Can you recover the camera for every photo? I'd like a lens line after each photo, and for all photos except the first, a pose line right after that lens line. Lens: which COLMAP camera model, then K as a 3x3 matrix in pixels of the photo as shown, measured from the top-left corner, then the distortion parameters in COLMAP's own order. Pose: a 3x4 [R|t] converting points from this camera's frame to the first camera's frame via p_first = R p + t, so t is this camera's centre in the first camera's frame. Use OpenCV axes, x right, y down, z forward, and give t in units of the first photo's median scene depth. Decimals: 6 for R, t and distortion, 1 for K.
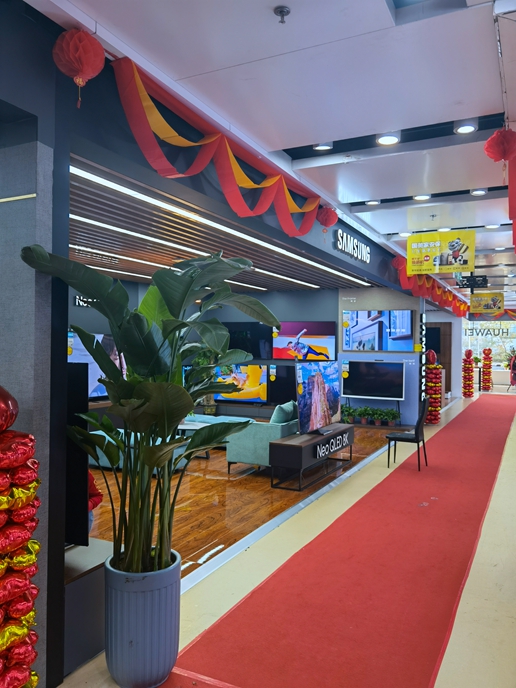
lens RADIAL K [[546.4, 0, 258.0], [0, 546.4, 344.0], [0, 0, 1]] dist [0.015871, 0.003788]
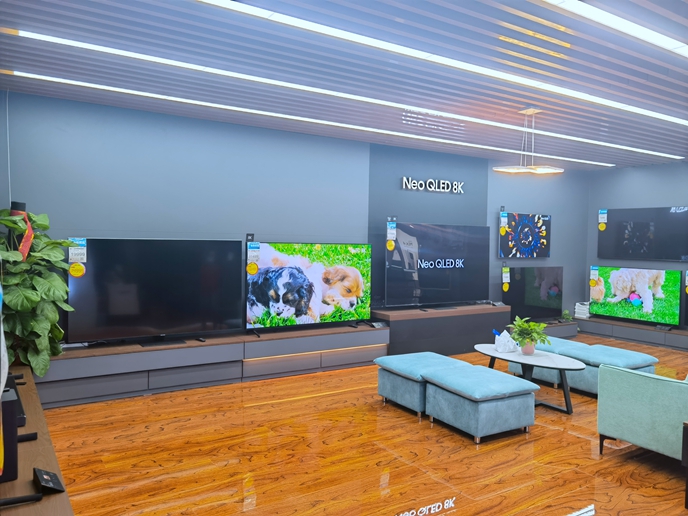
lens RADIAL K [[546.4, 0, 344.0], [0, 546.4, 258.0], [0, 0, 1]] dist [0.015871, 0.003788]
pose [[0.861641, 0.025281, -0.506889, 0.002420], [-0.009419, 0.999383, 0.033833, 0.004022], [0.507431, -0.024377, 0.861347, 0.220190]]
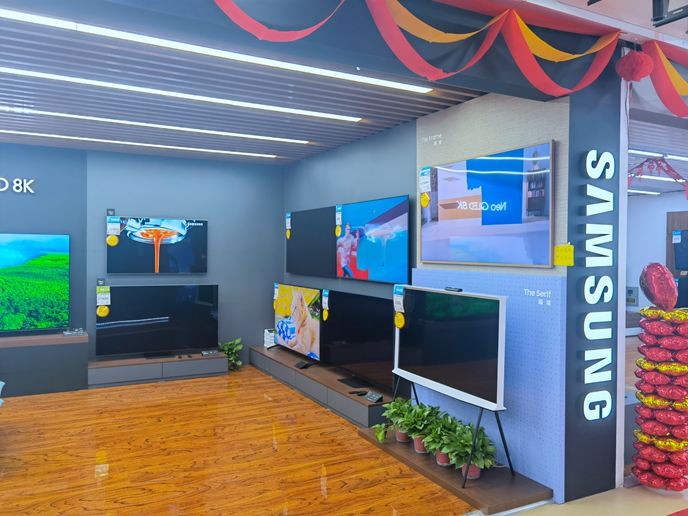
lens RADIAL K [[544.8, 0, 344.0], [0, 544.8, 258.0], [0, 0, 1]] dist [0.000587, -0.003408]
pose [[0.814232, 0.002017, -0.580536, 0.374982], [0.000819, 0.999989, 0.004623, 0.007241], [0.580539, -0.004240, 0.814221, 0.659163]]
